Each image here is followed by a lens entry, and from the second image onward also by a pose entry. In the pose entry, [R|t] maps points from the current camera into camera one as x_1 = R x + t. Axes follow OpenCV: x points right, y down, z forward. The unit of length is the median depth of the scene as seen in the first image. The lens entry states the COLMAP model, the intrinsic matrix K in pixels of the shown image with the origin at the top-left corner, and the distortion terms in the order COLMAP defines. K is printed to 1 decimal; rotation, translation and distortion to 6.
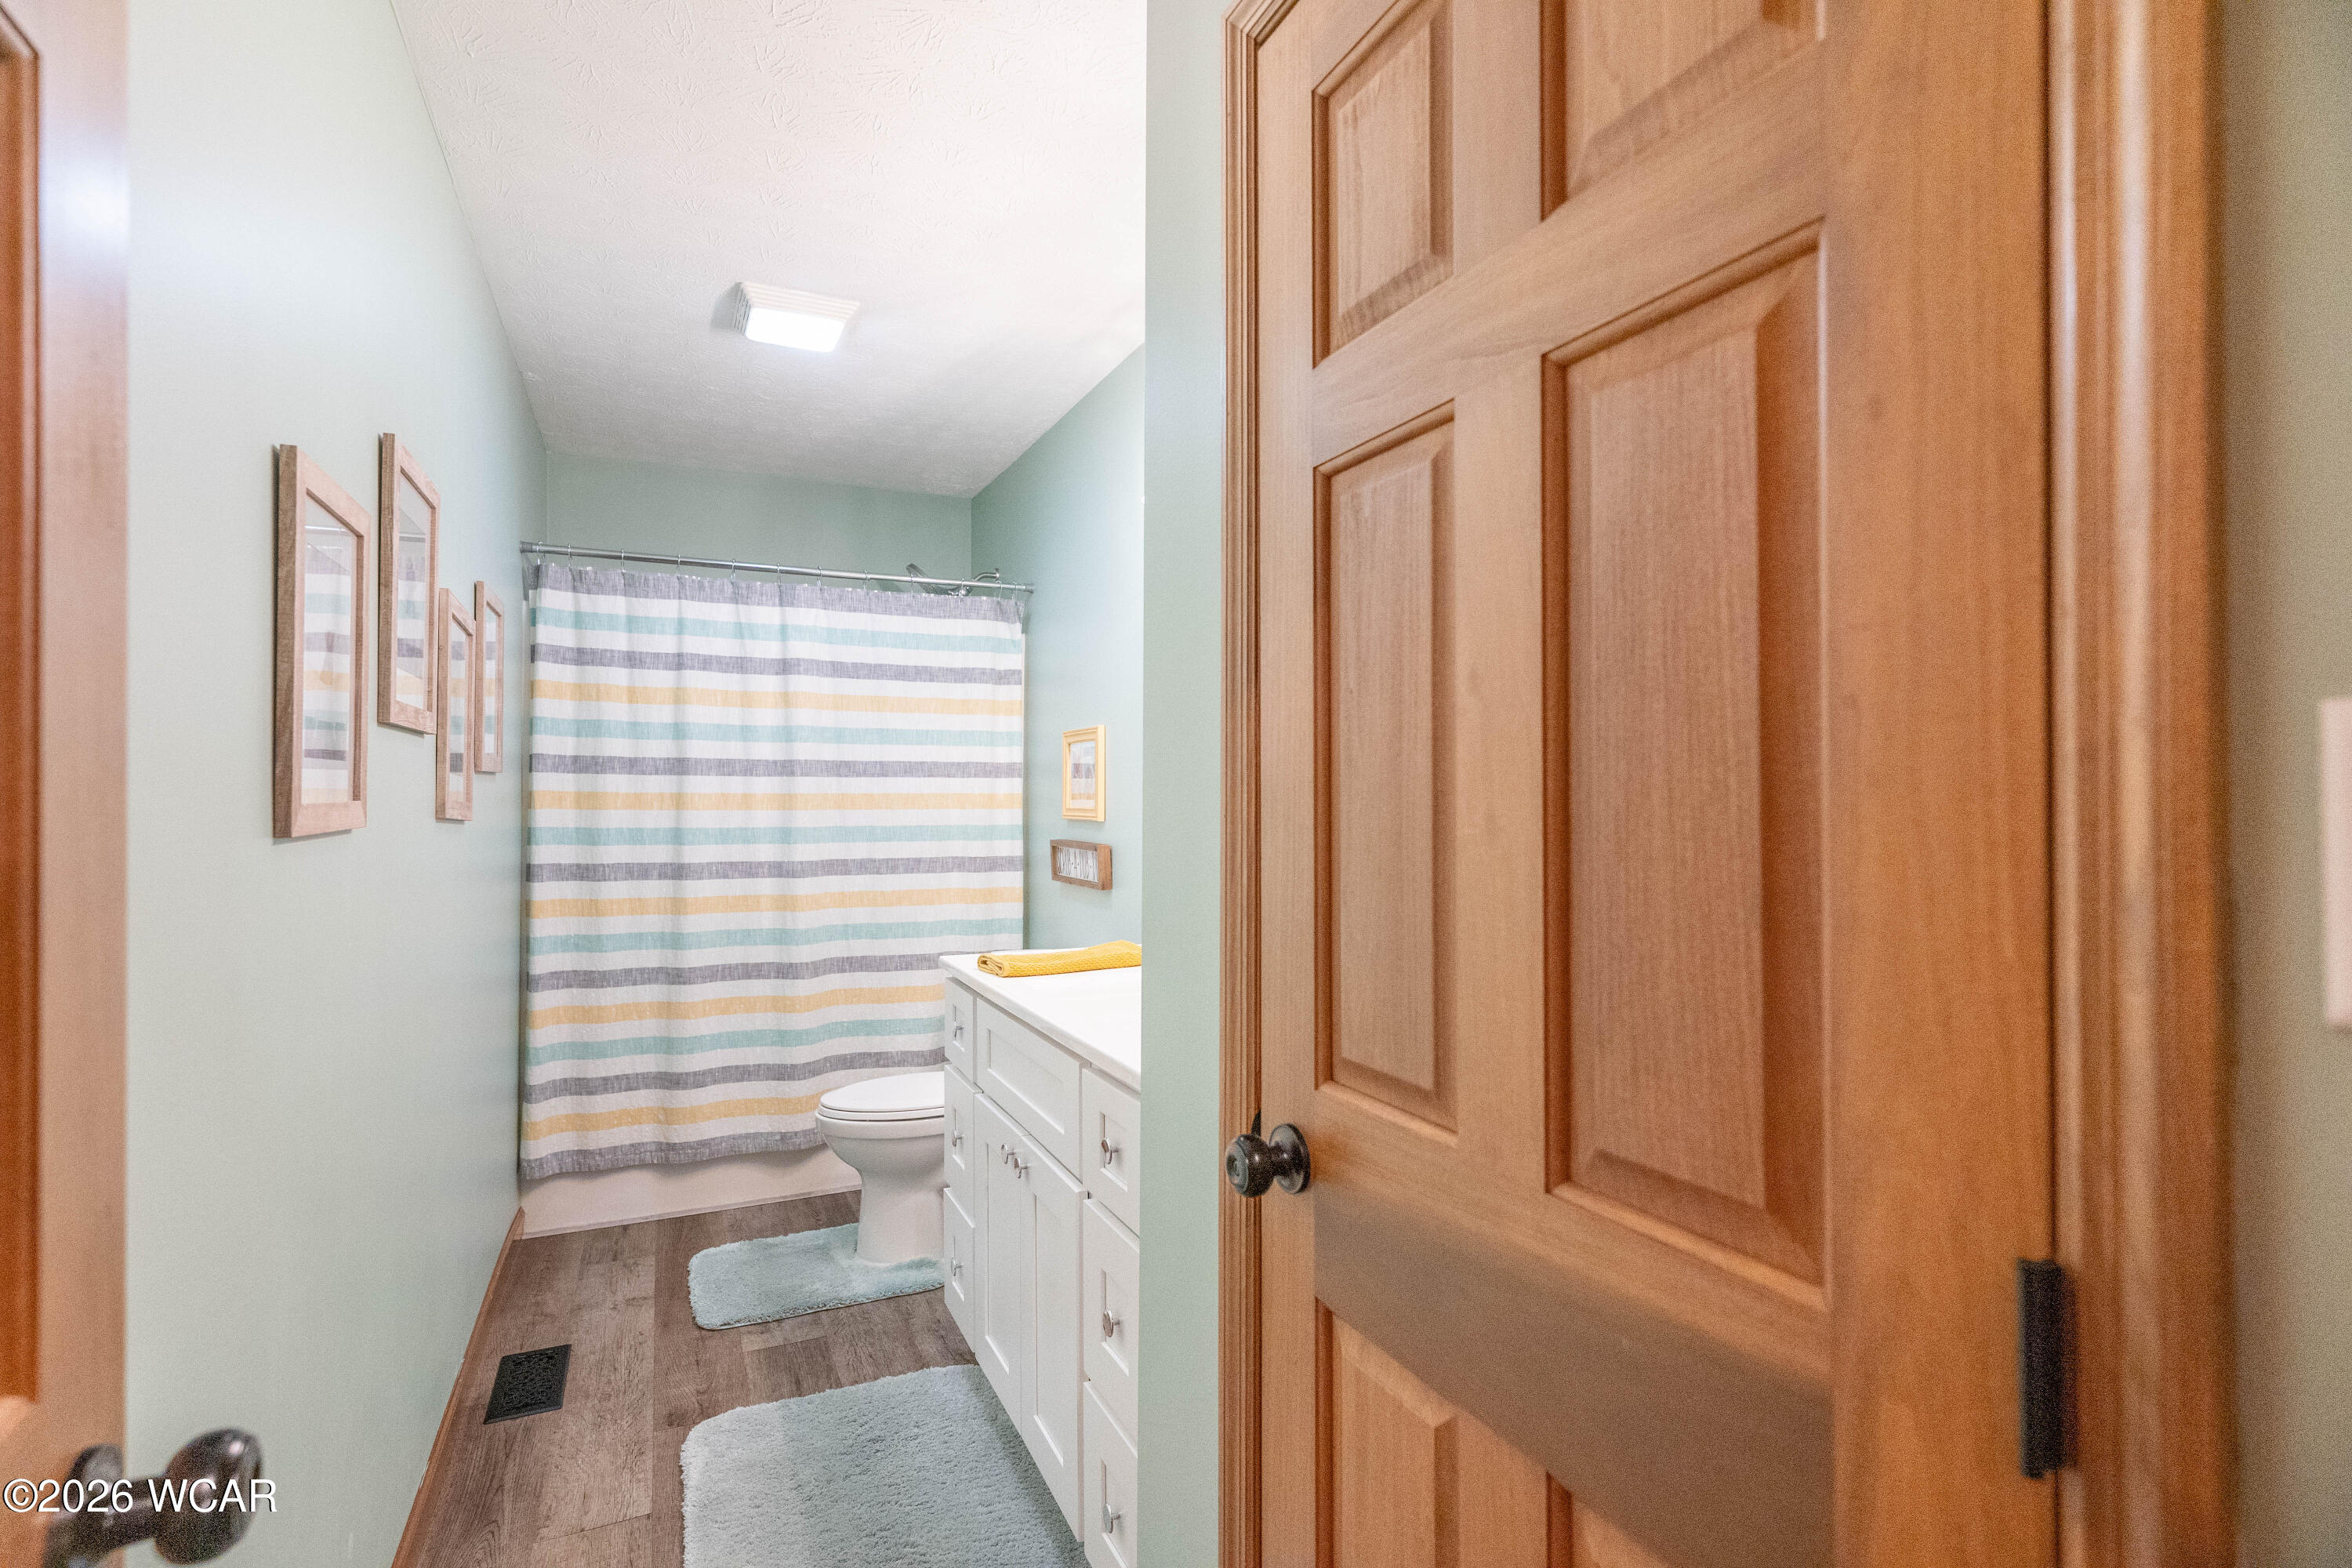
lens RADIAL K [[1135.6, 0, 1176.0], [0, 1135.6, 784.0], [0, 0, 1]] dist [0.015528, 0.000389]
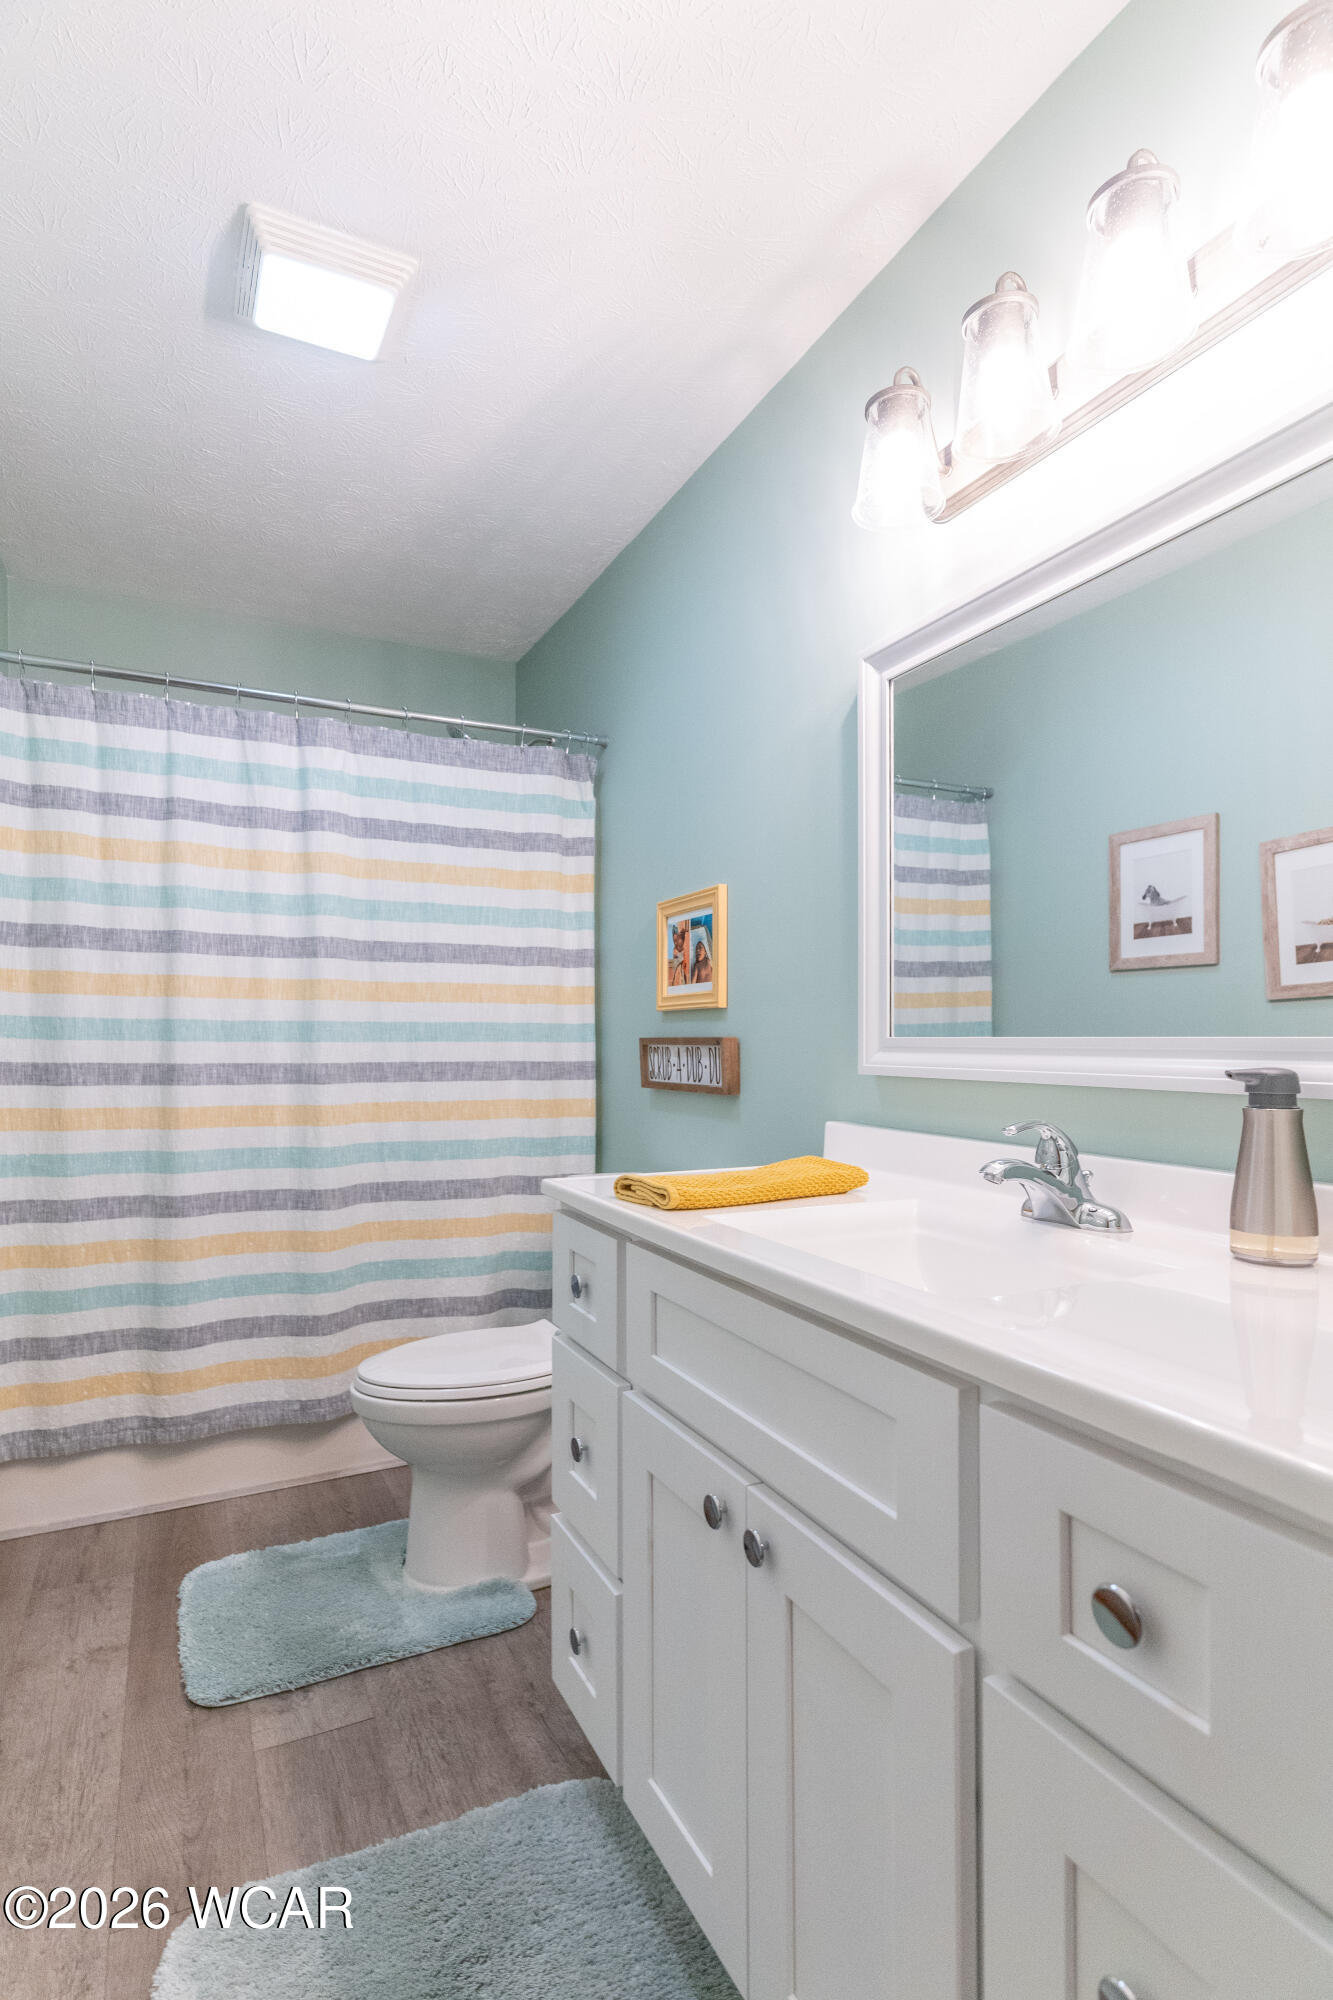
lens RADIAL K [[965.6, 0, 676.5], [0, 965.6, 1054.0], [0, 0, 1]] dist [0.015528, 0.000389]
pose [[0.998533, 0.005707, 0.053845, -0.121359], [-0.006641, 0.999830, 0.017186, 0.048626], [-0.053738, -0.017518, 0.998401, 0.310485]]
